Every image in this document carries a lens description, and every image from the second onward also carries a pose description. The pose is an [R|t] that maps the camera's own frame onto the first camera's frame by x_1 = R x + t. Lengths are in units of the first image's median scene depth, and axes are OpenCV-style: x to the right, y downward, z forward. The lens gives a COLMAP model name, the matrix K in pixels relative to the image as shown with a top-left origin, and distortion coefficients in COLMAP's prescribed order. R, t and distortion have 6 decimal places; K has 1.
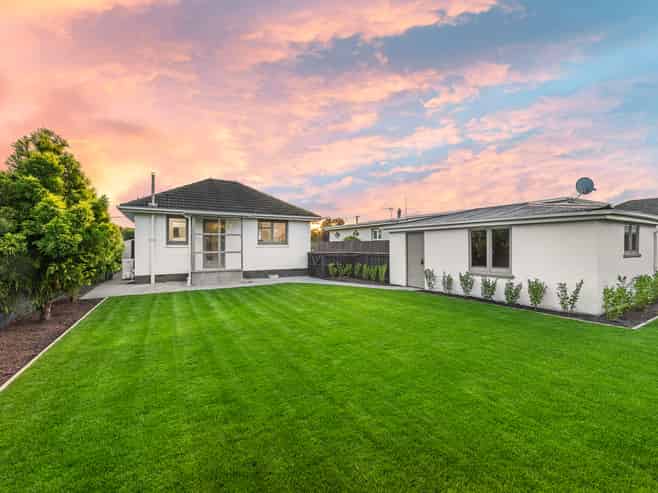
lens RADIAL K [[278.4, 0, 329.0], [0, 278.4, 246.5], [0, 0, 1]] dist [-0.000002, 0.000009]
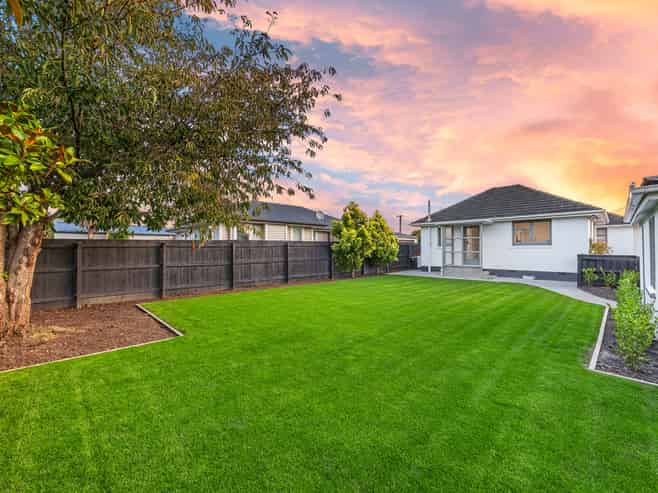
lens RADIAL K [[278.4, 0, 329.0], [0, 278.4, 246.5], [0, 0, 1]] dist [-0.000002, 0.000009]
pose [[0.237179, 0.000733, -0.971466, 0.641154], [0.014599, 0.999884, 0.004319, -0.019184], [0.971356, -0.015207, 0.237141, 0.080433]]
